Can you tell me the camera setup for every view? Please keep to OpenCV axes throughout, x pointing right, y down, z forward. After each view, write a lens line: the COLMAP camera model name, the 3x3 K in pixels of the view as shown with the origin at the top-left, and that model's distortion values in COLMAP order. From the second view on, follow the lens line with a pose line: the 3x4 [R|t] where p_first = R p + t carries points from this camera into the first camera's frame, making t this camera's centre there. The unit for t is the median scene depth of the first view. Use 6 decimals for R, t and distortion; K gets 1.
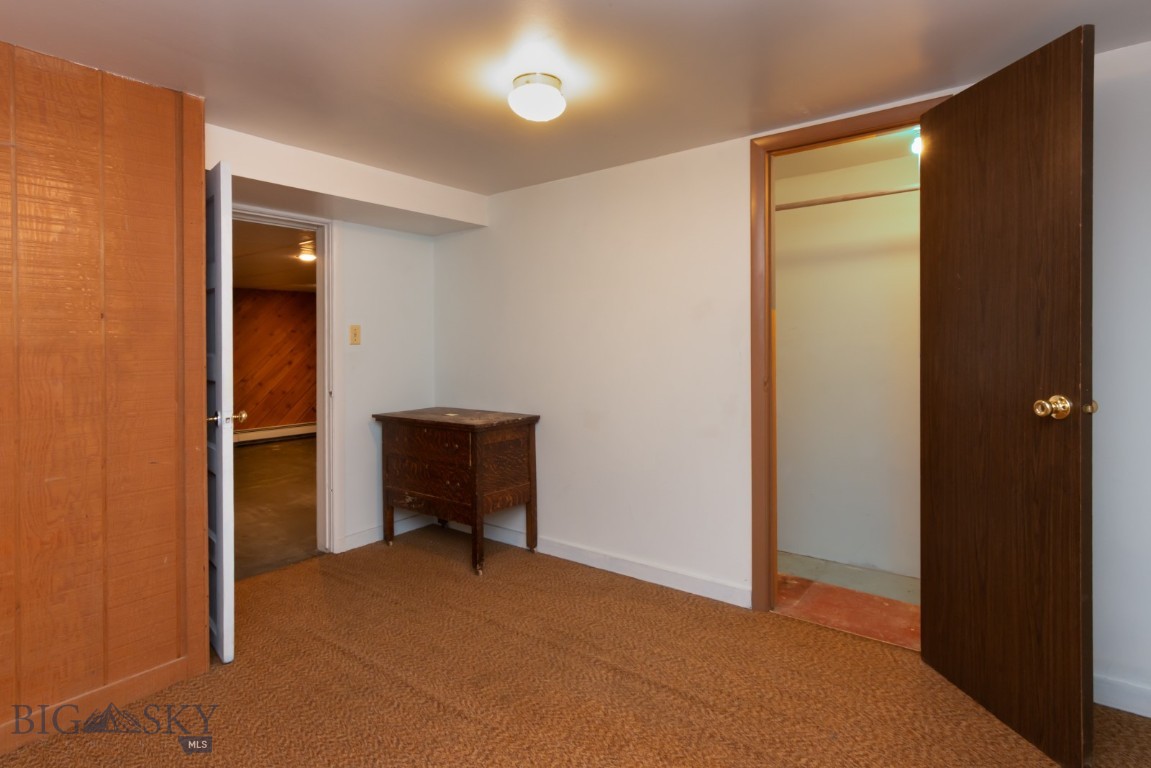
lens RADIAL K [[609.1, 0, 586.7], [0, 609.1, 342.8], [0, 0, 1]] dist [0.000762, 0.000638]
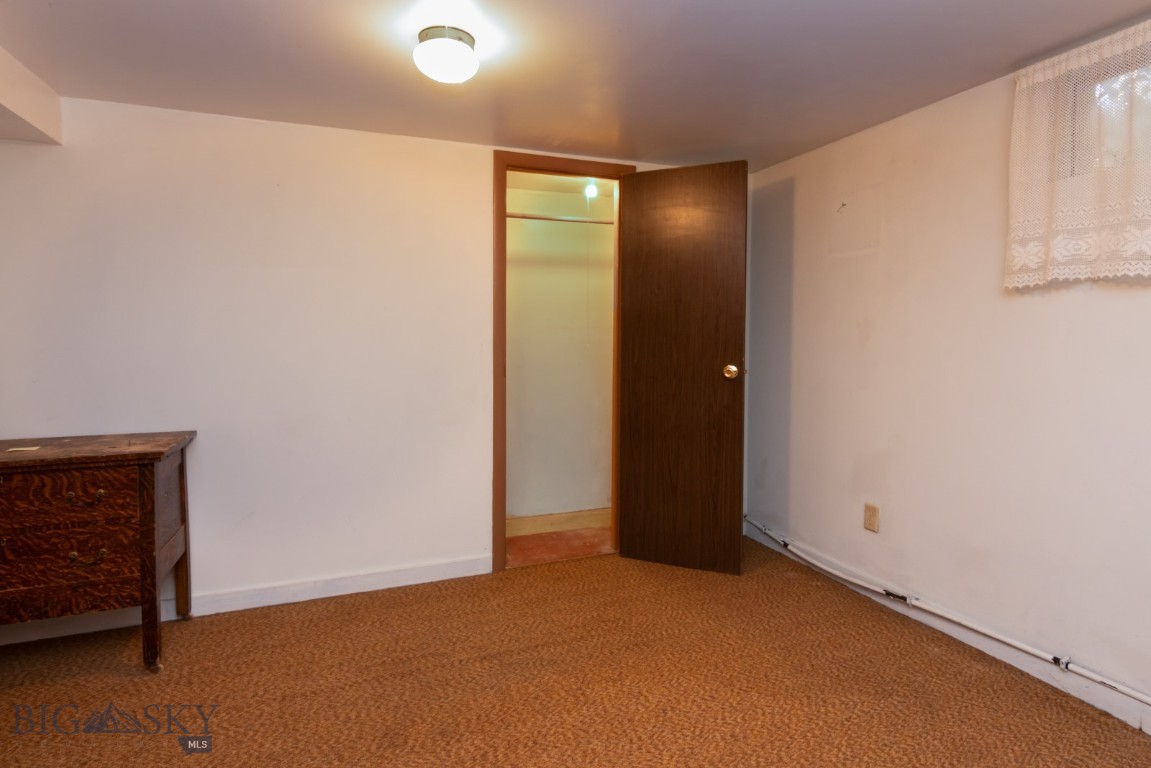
lens RADIAL K [[609.1, 0, 586.7], [0, 609.1, 342.8], [0, 0, 1]] dist [0.000762, 0.000638]
pose [[0.512631, -0.004210, 0.858599, -0.618056], [-0.006336, 0.999942, 0.008686, 0.006356], [-0.858585, -0.009893, 0.512575, 0.295257]]
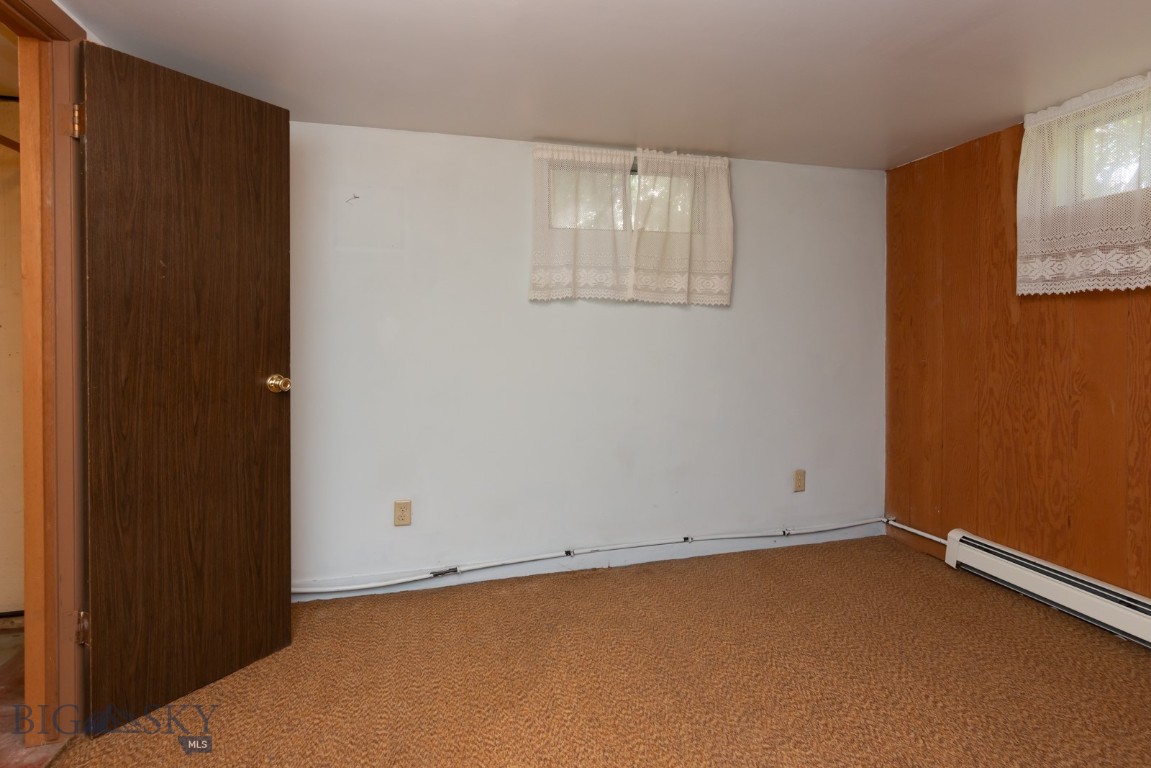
lens RADIAL K [[609.1, 0, 586.7], [0, 609.1, 342.8], [0, 0, 1]] dist [0.000762, 0.000638]
pose [[-0.797902, -0.001857, 0.602784, -0.370726], [0.004486, 0.999949, 0.009018, 0.005164], [-0.602770, 0.009899, -0.797854, 1.073789]]
